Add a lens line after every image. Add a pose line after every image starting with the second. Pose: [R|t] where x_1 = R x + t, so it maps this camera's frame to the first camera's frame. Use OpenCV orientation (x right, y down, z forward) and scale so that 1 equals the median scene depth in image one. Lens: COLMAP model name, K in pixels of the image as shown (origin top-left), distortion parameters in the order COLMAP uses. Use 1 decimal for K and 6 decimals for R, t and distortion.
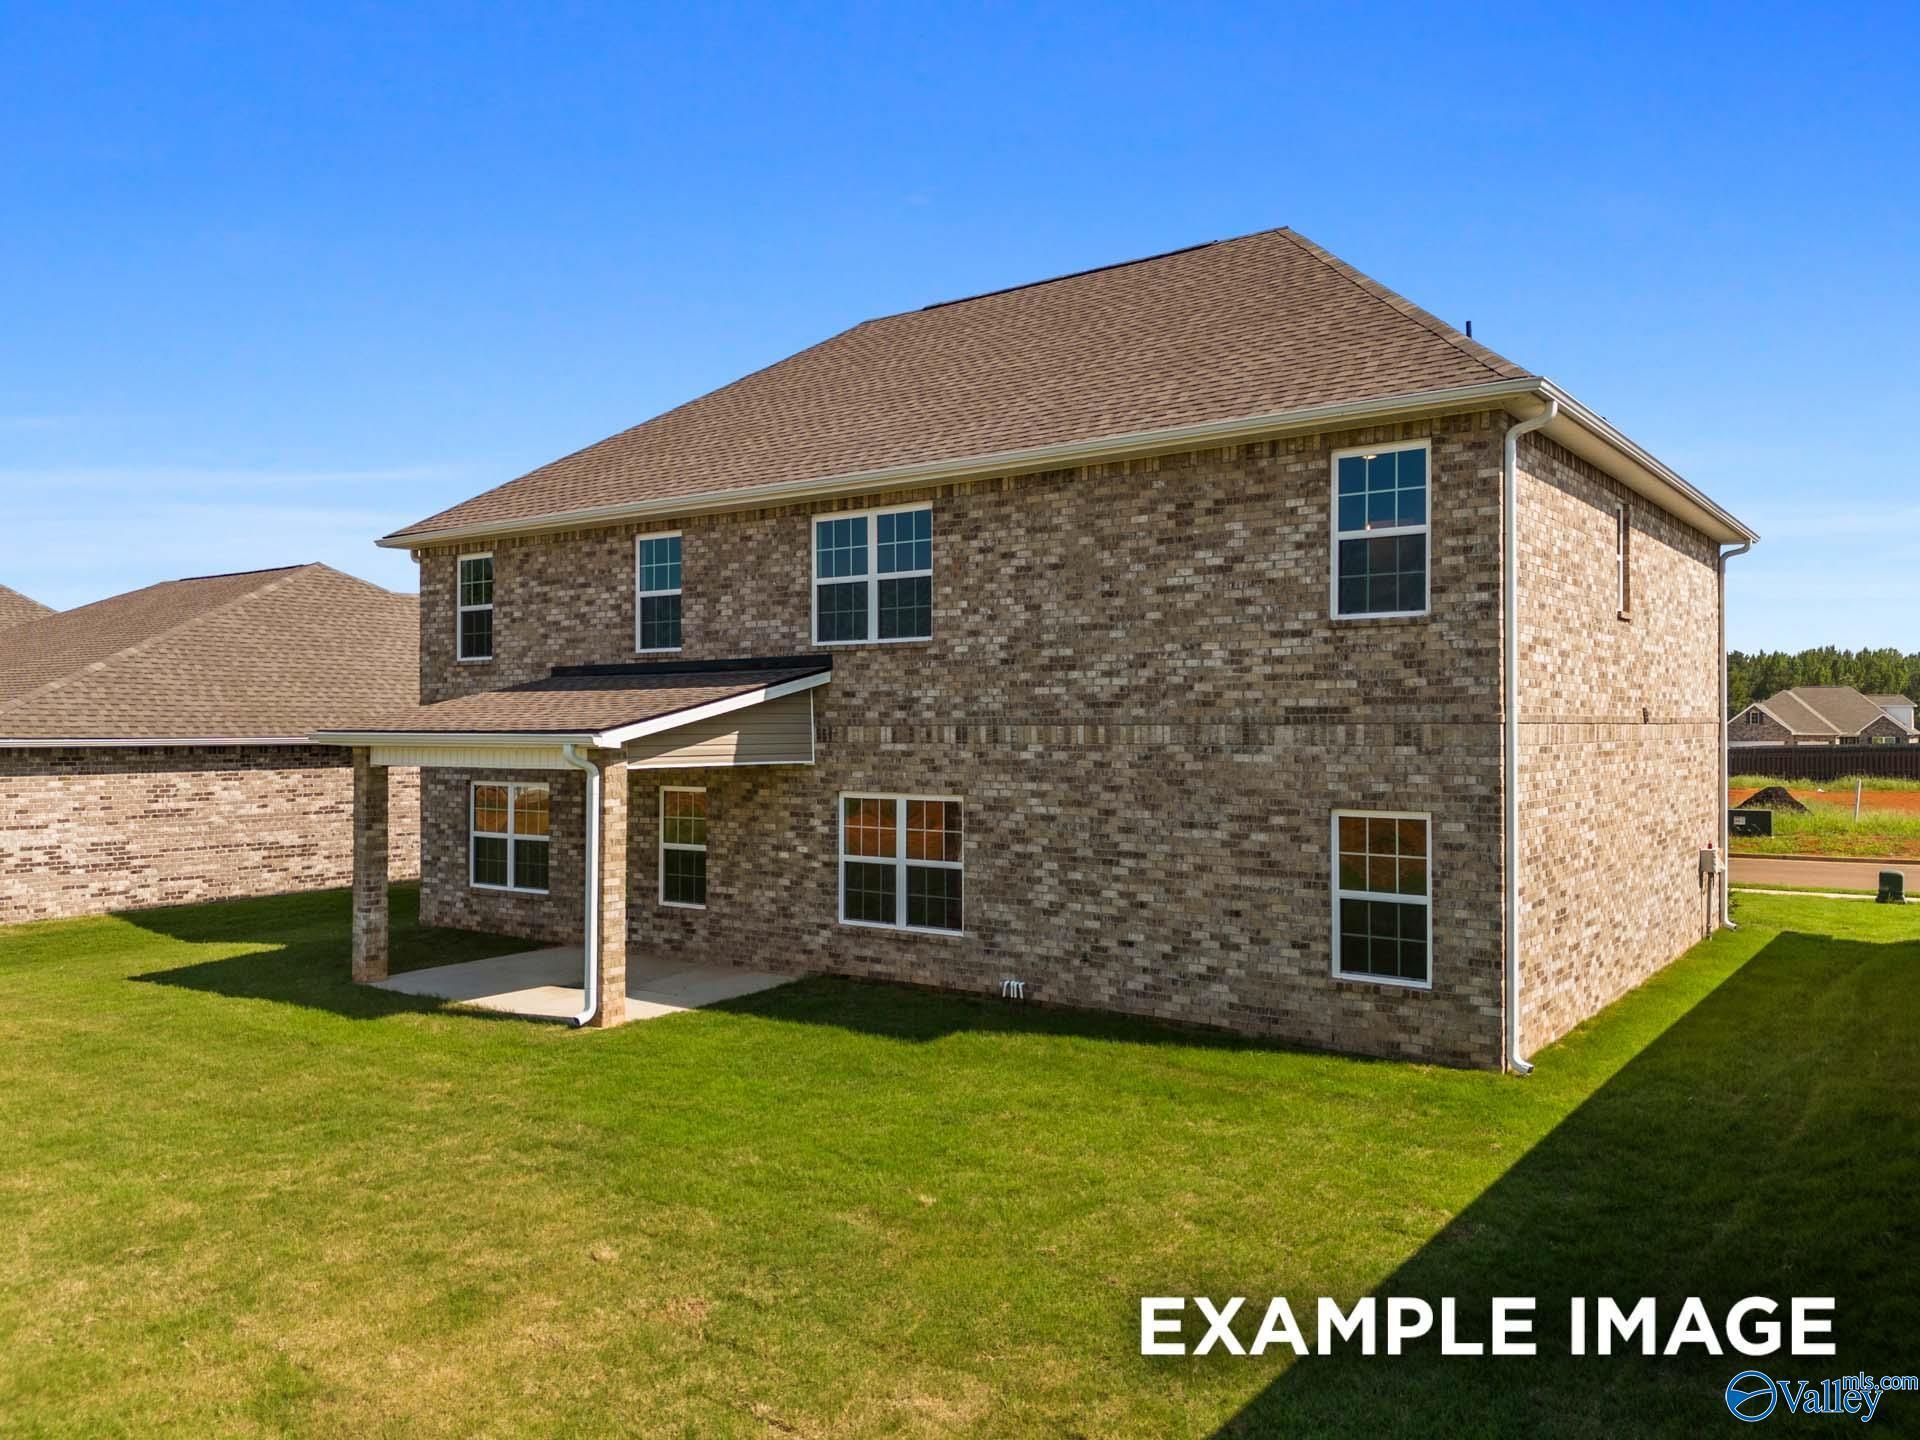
lens RADIAL K [[1402.5, 0, 960.0], [0, 1402.5, 720.0], [0, 0, 1]] dist [0.183714, -0.455884]
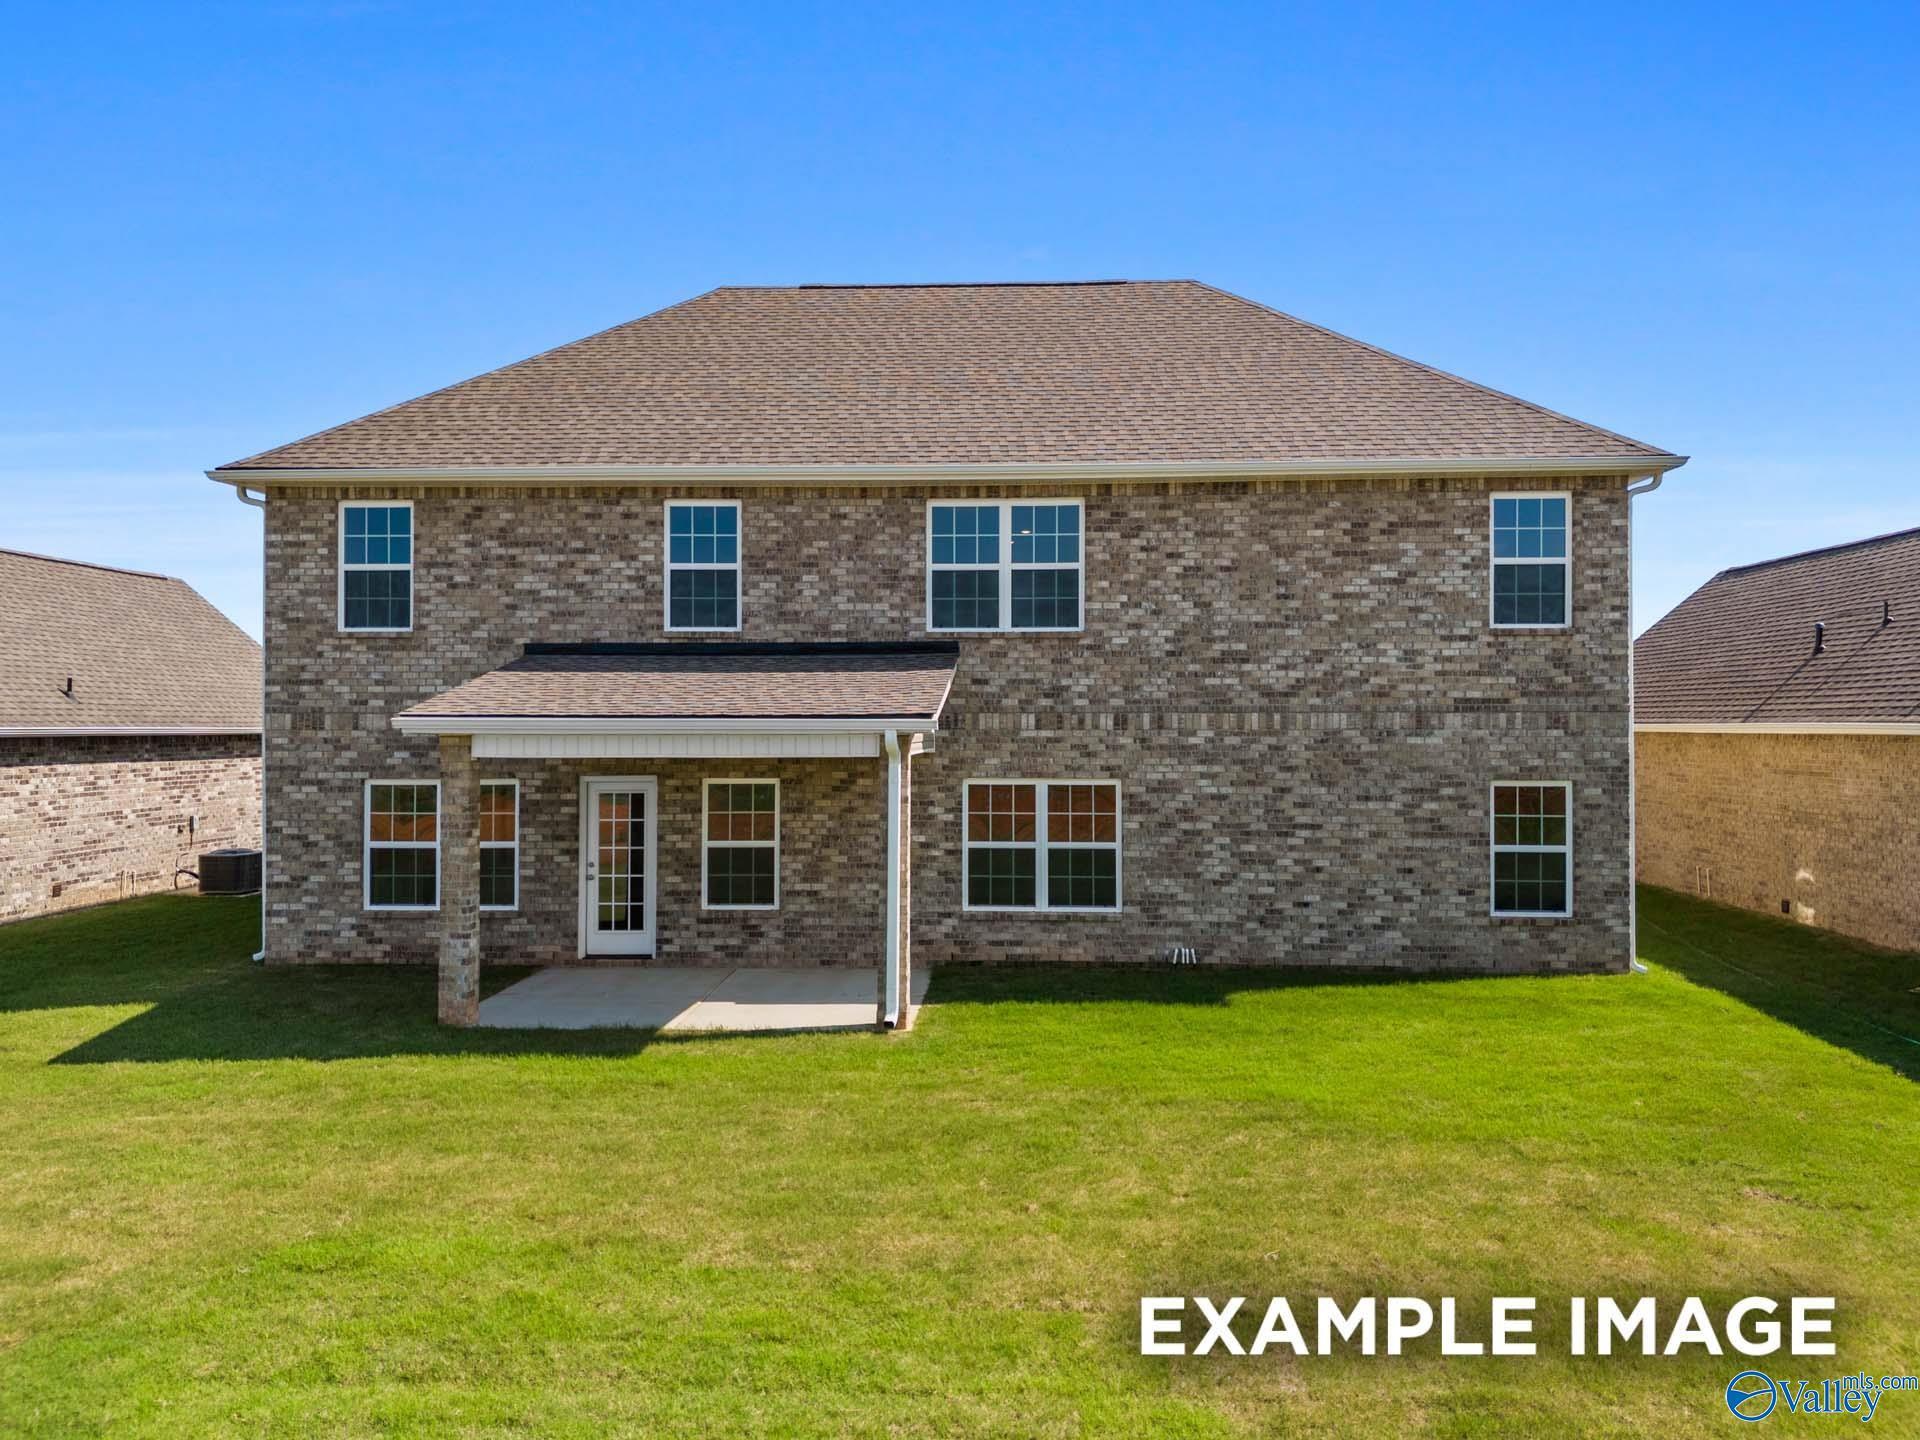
lens RADIAL K [[1402.5, 0, 960.0], [0, 1402.5, 720.0], [0, 0, 1]] dist [0.183714, -0.455884]
pose [[0.835495, 0.004768, 0.549478, -0.680413], [-0.004161, 0.999989, -0.002351, 0.012265], [-0.549483, -0.000322, 0.835505, 0.179370]]
